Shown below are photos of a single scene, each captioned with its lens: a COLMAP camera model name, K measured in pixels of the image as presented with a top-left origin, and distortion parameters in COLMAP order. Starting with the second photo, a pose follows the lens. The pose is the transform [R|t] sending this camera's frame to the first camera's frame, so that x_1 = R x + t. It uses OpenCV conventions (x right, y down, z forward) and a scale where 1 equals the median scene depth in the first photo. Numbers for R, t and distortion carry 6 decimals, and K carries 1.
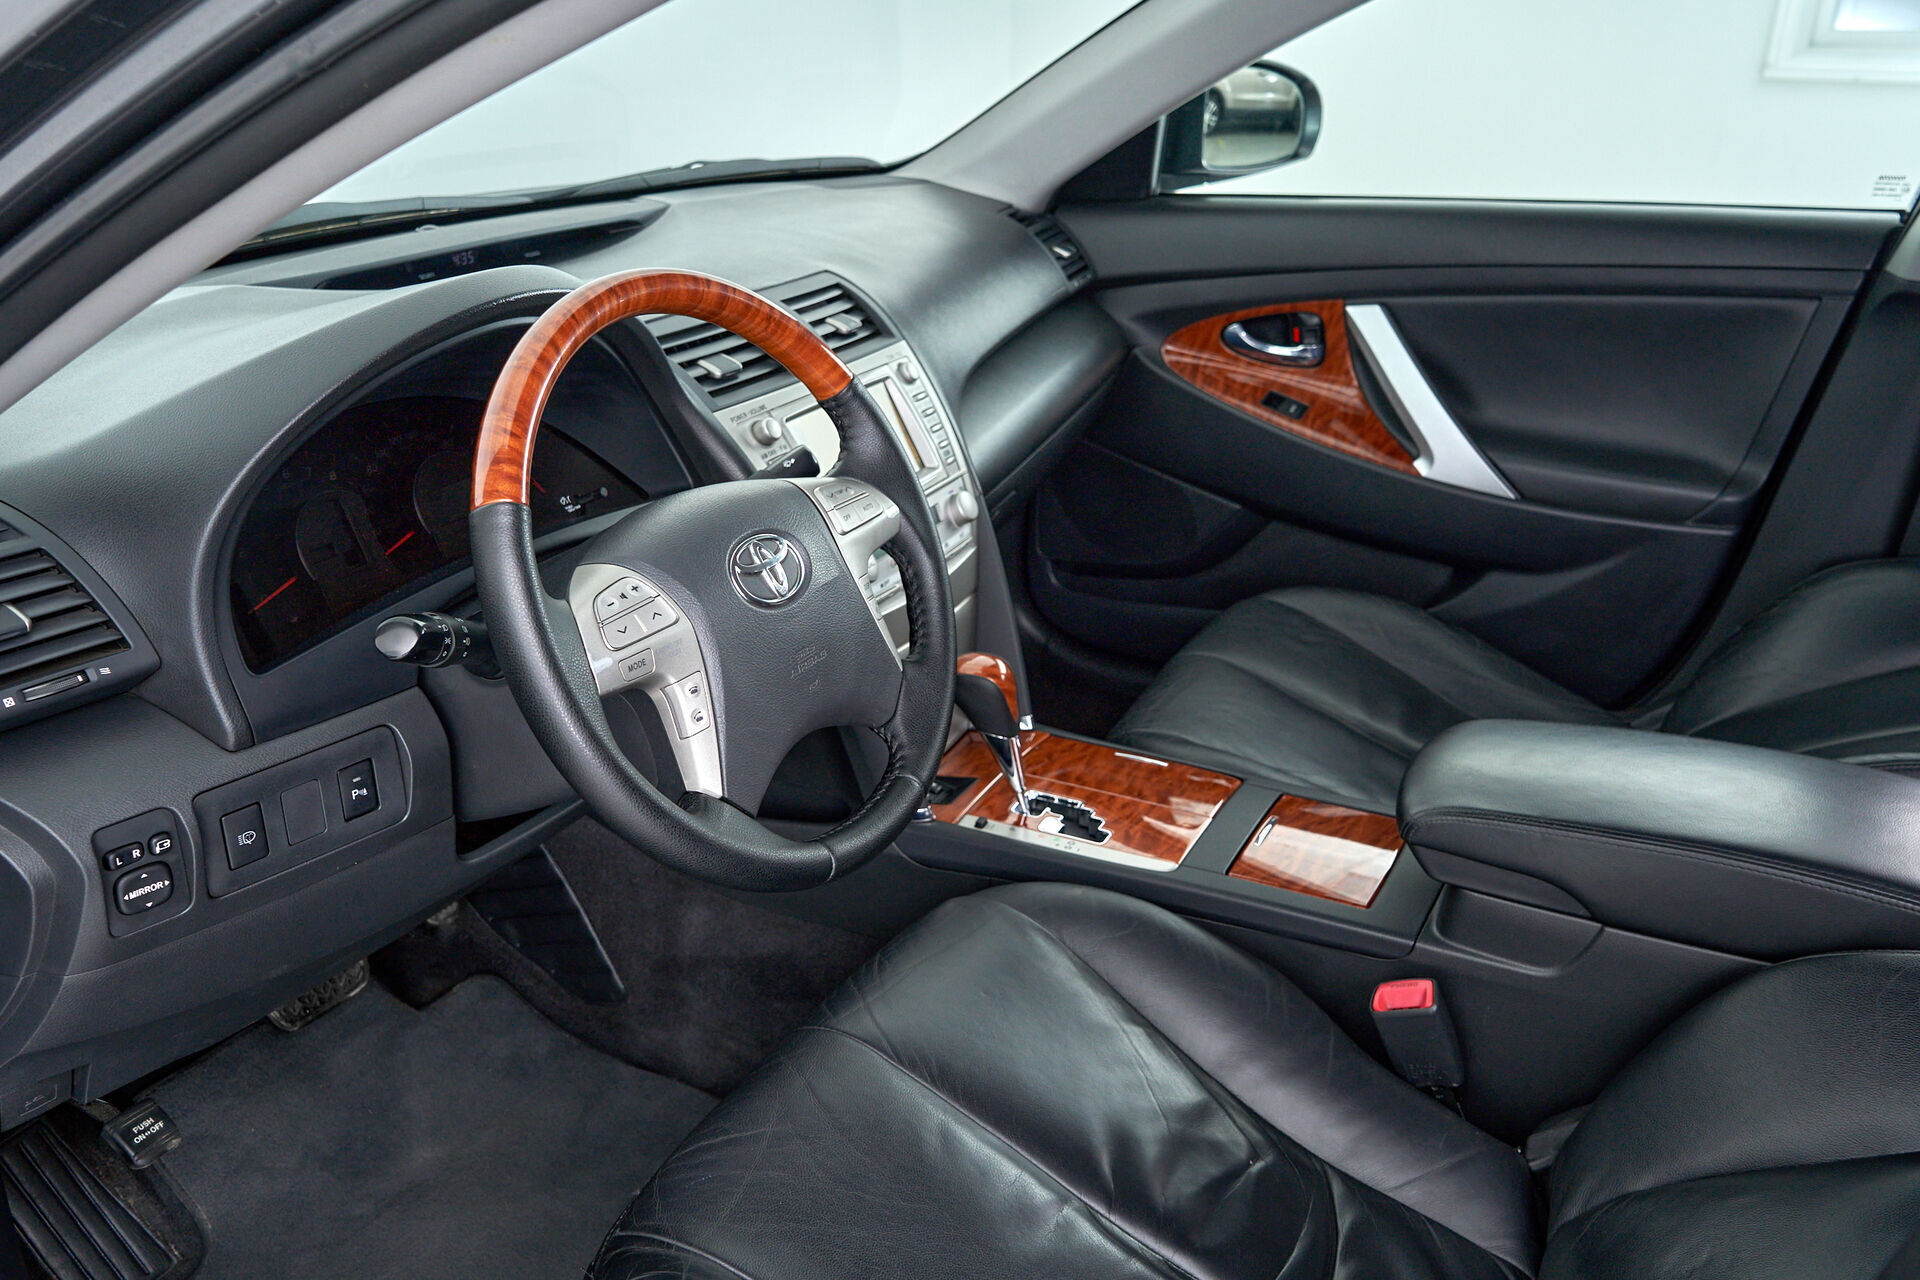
lens RADIAL K [[1563.2, 0, 968.6], [0, 1563.2, 627.8], [0, 0, 1]] dist [0.002981, 0.006003]
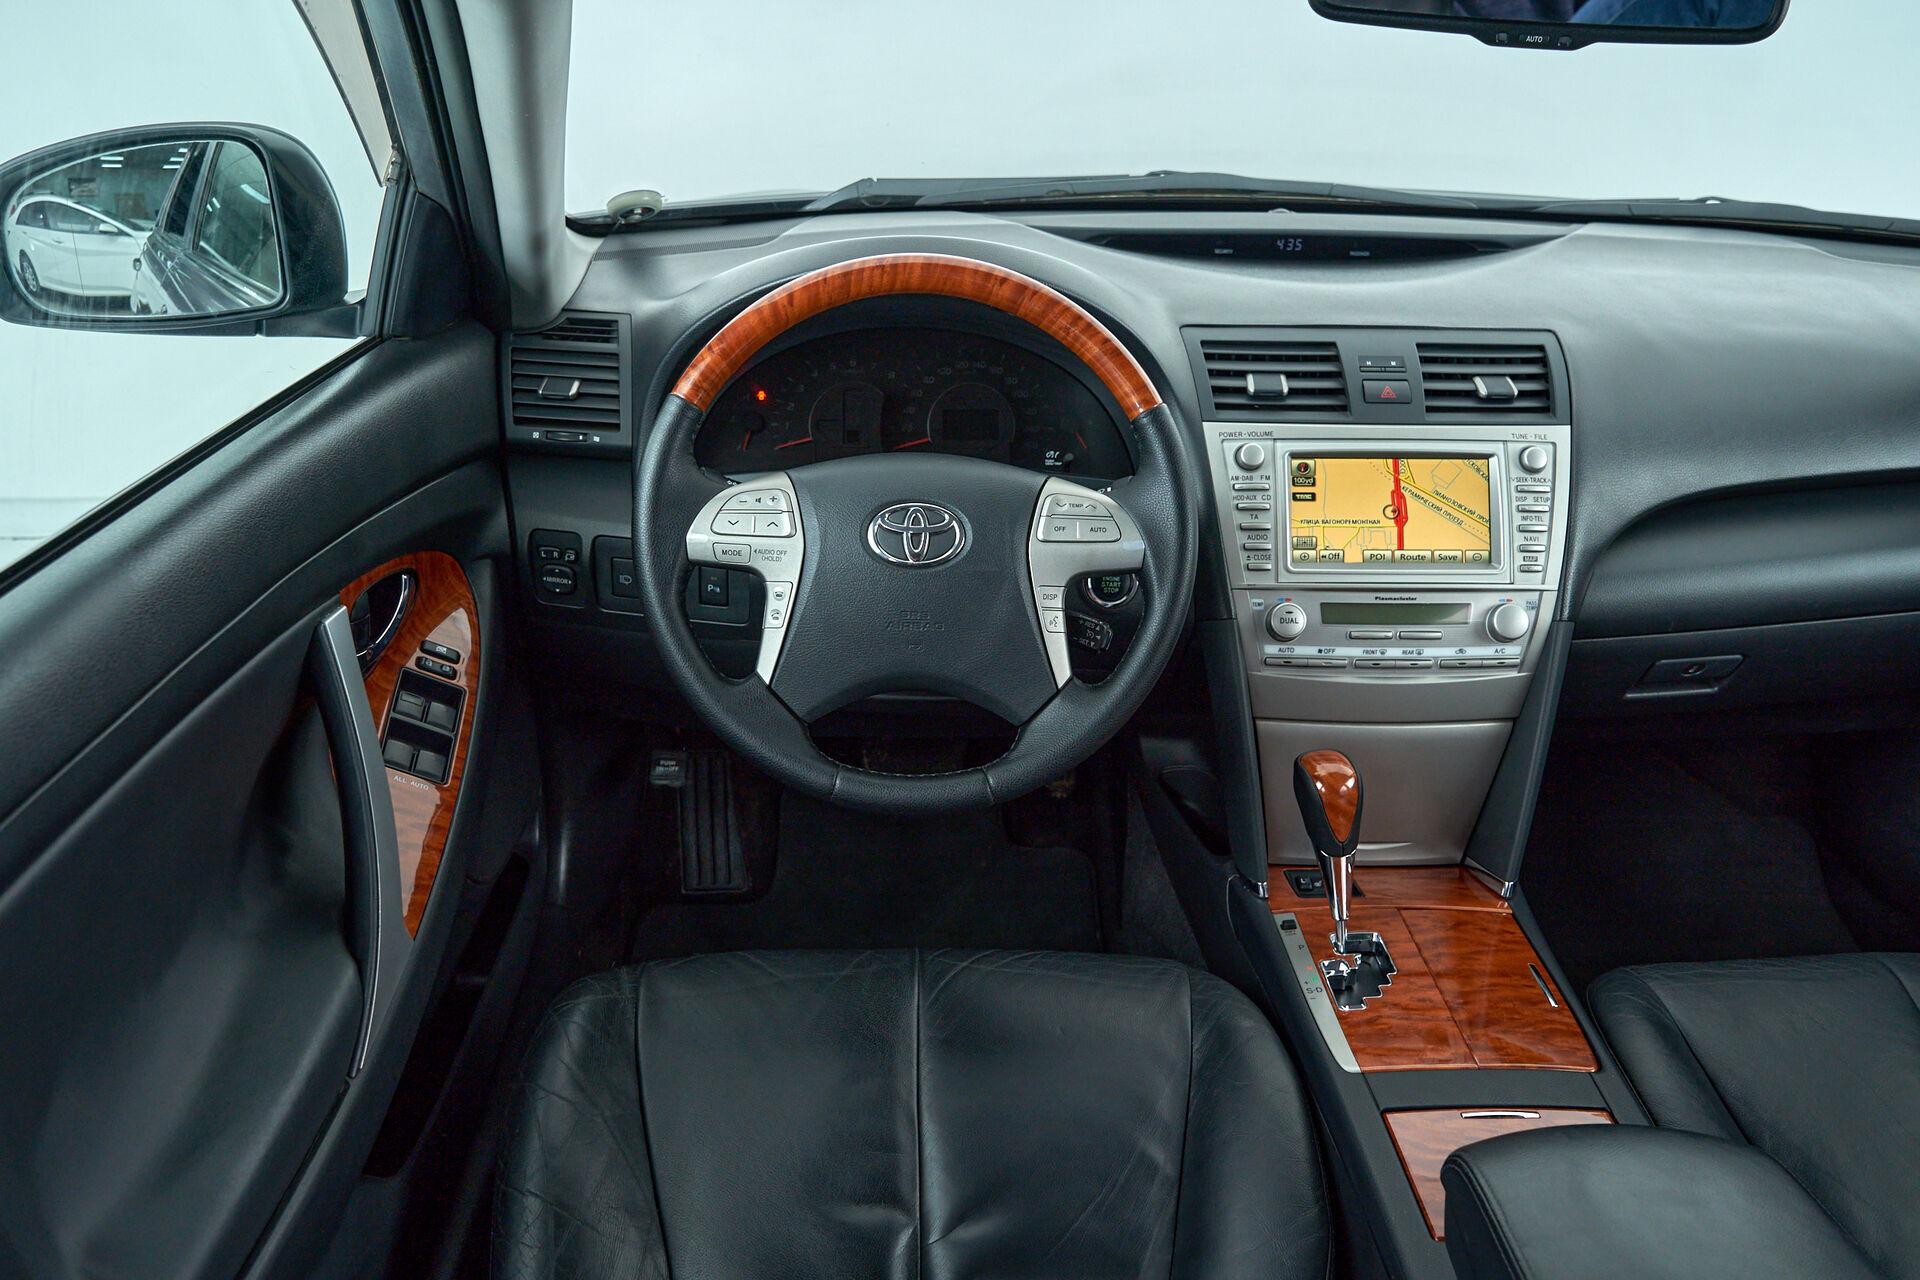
lens RADIAL K [[1563.2, 0, 960.9], [0, 1563.2, 646.8], [0, 0, 1]] dist [0.002981, 0.006003]
pose [[0.497126, 0.380574, -0.779762, 0.518409], [-0.354708, 0.909291, 0.217653, -0.143735], [0.791864, 0.168387, 0.587025, 0.251600]]
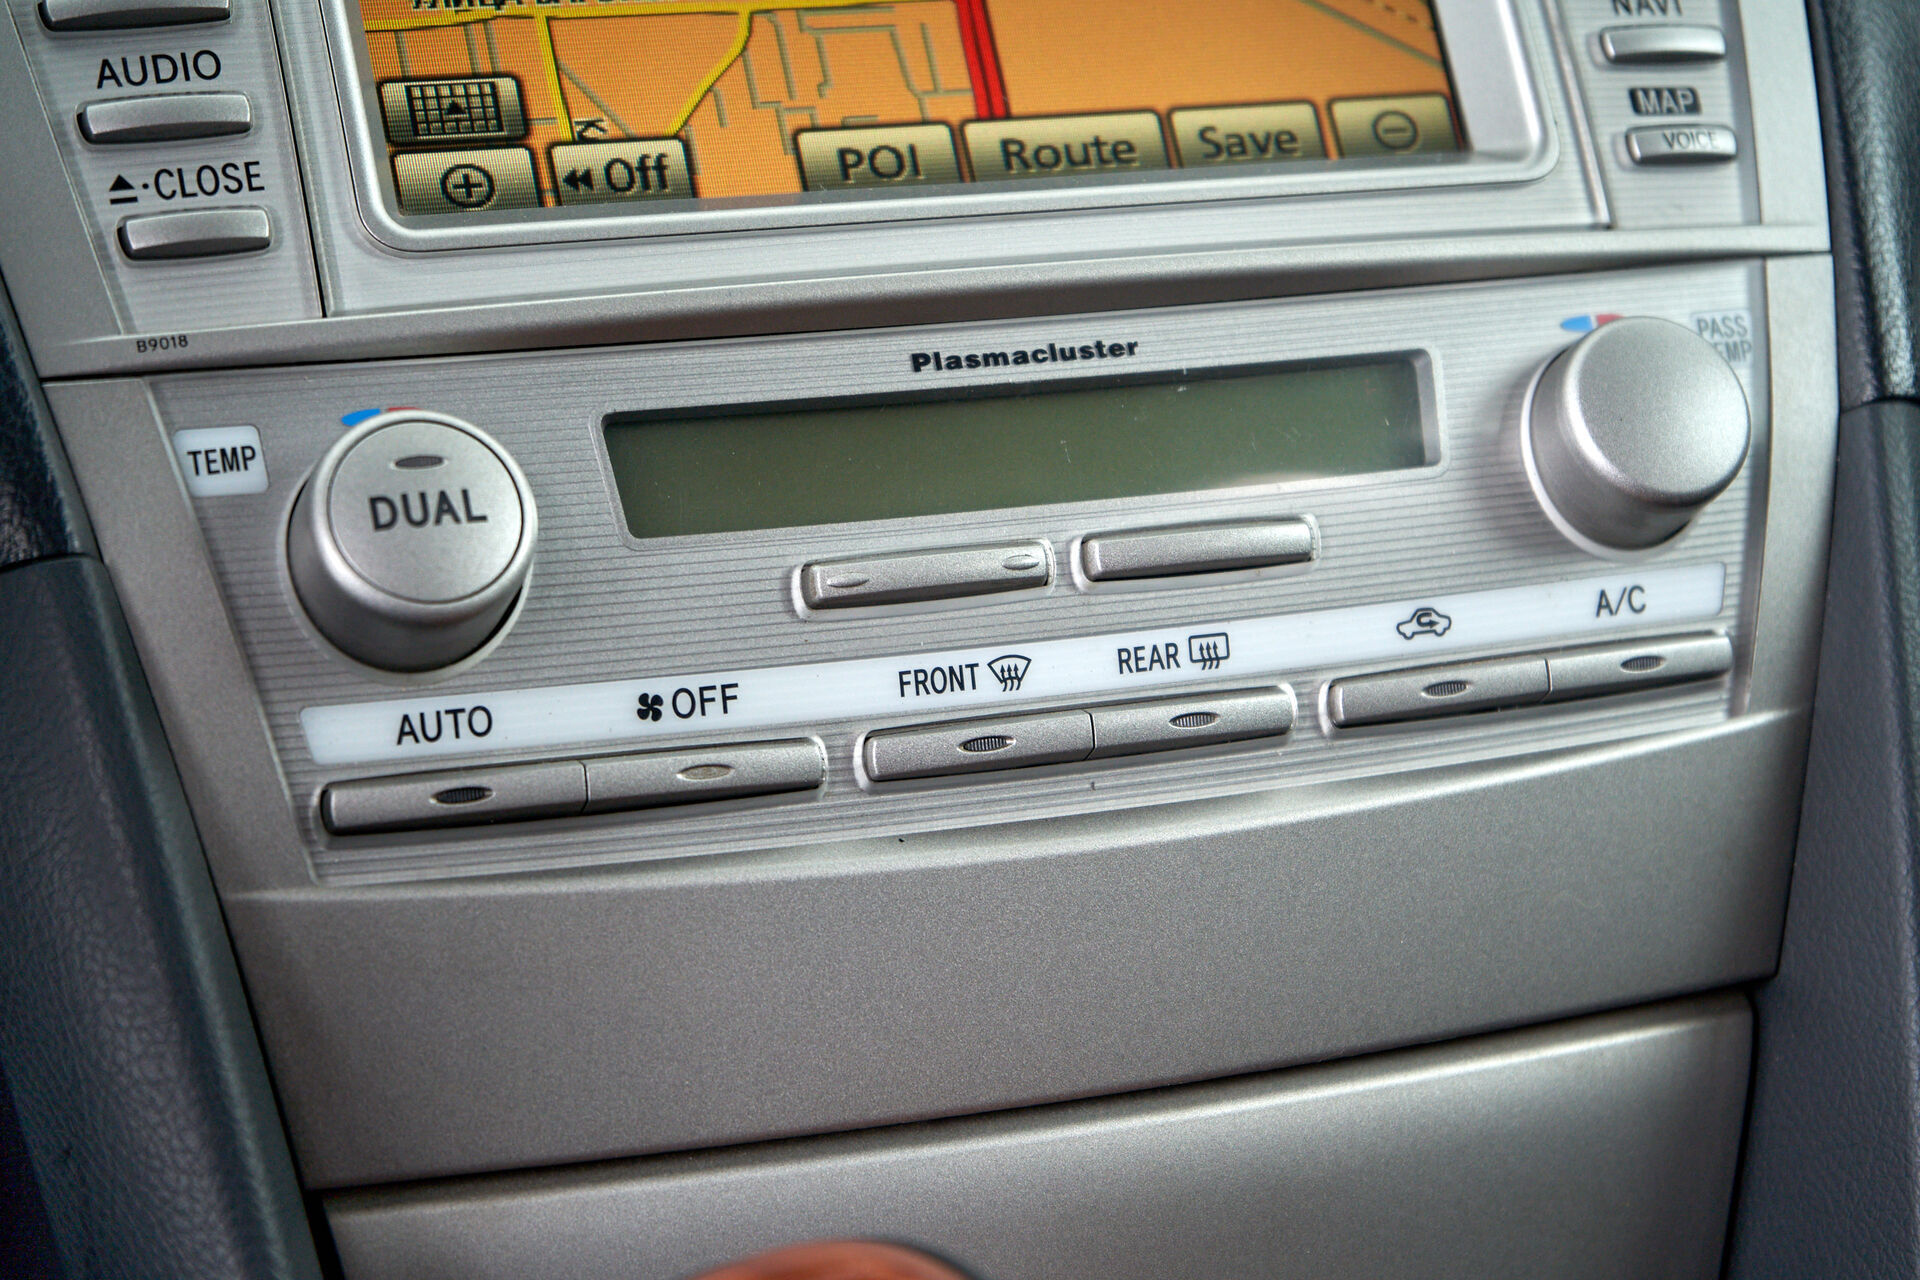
lens RADIAL K [[3914.7, 0, 955.3], [0, 3914.7, 641.8], [0, 0, 1]] dist [0.099730, 0.000000]
pose [[0.760092, 0.119775, -0.638682, 0.192520], [-0.232843, 0.967803, -0.095609, -0.003408], [0.606667, 0.221384, 0.763508, 0.659084]]
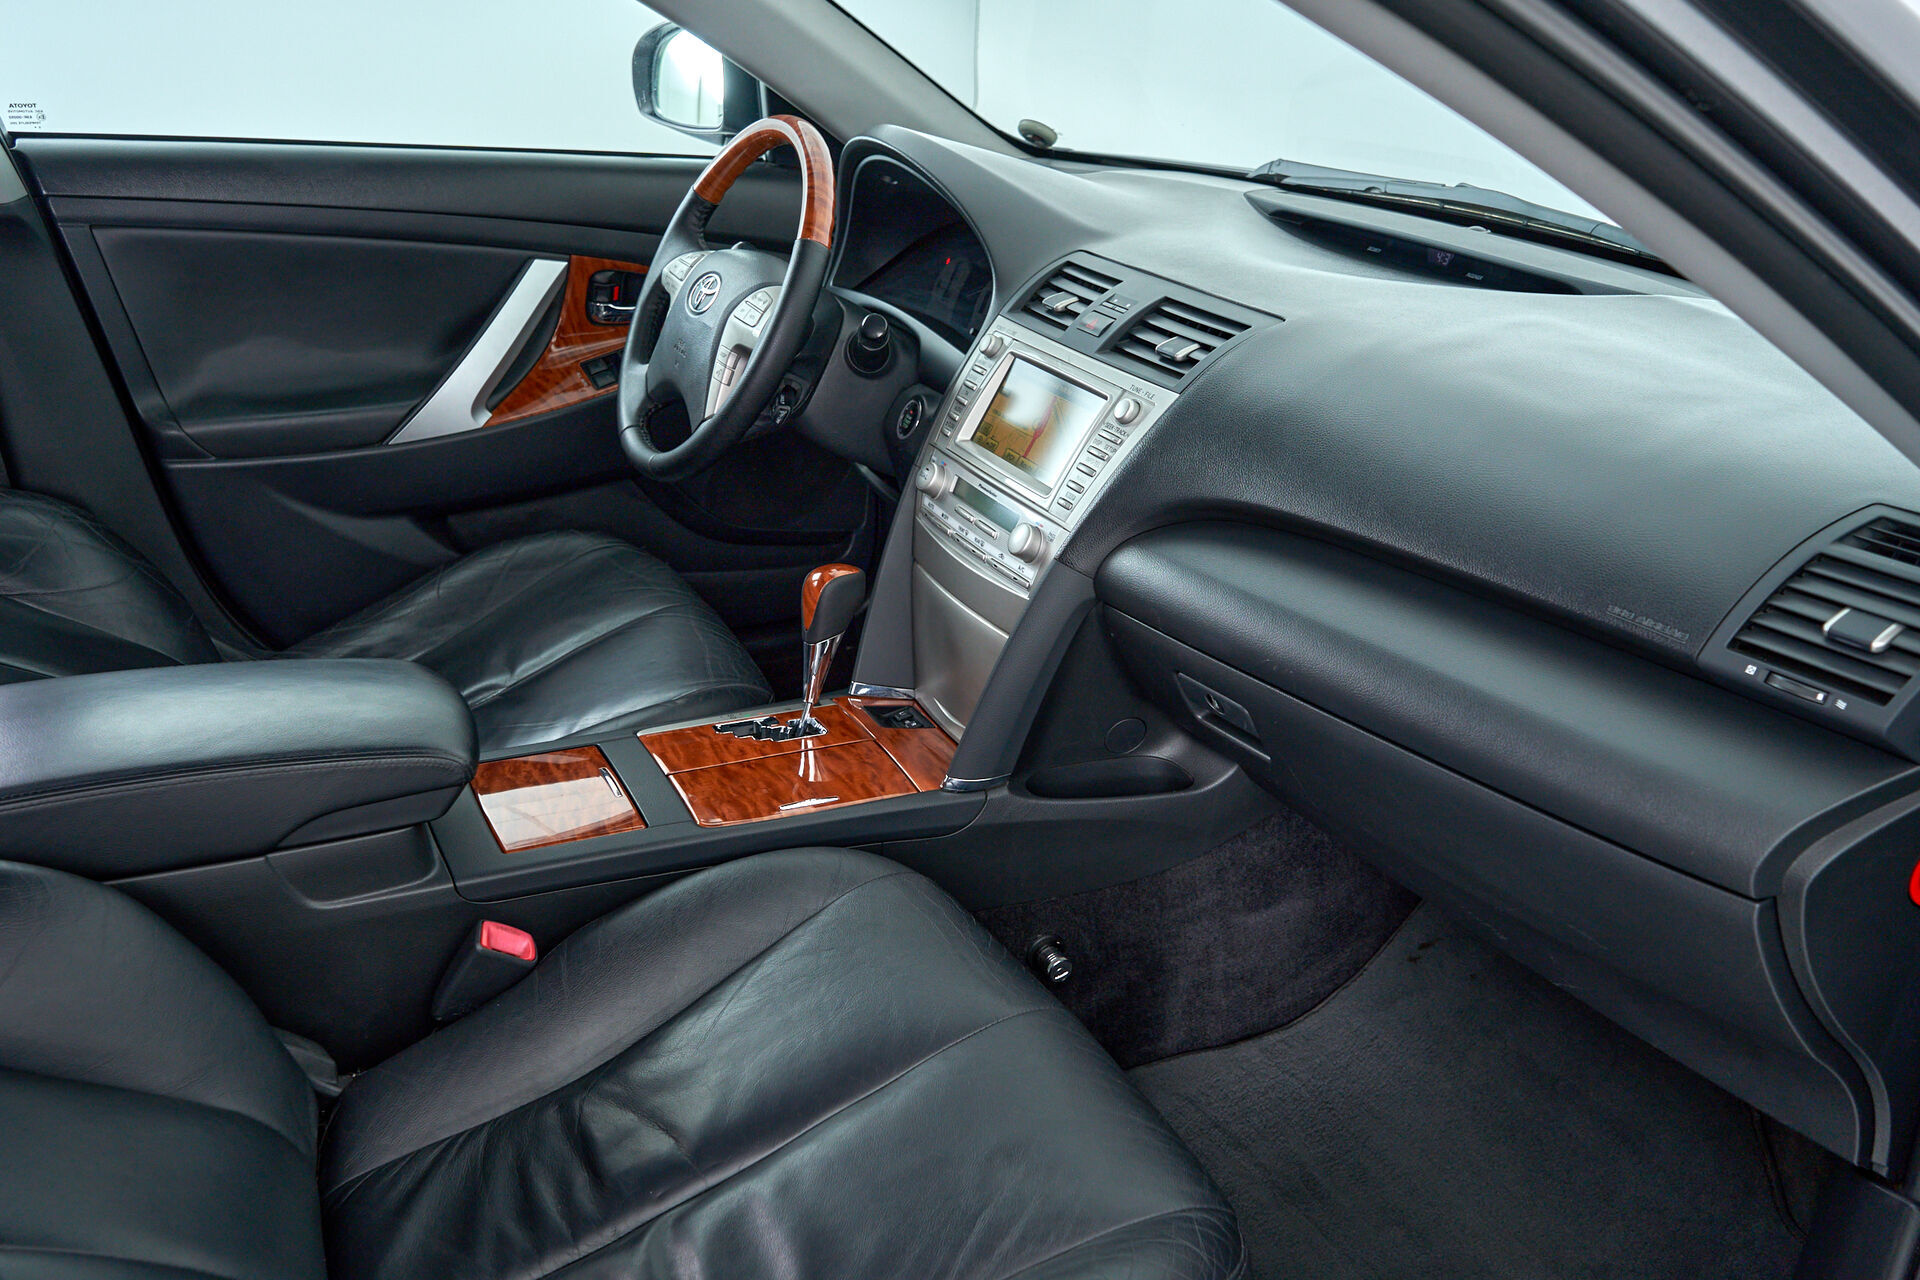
lens RADIAL K [[1563.2, 0, 950.2], [0, 1563.2, 623.2], [0, 0, 1]] dist [0.002981, 0.006003]
pose [[-0.580410, 0.289061, -0.761294, 0.708490], [-0.360880, 0.746757, 0.558677, -0.521403], [0.729993, 0.598997, -0.329109, 1.276403]]
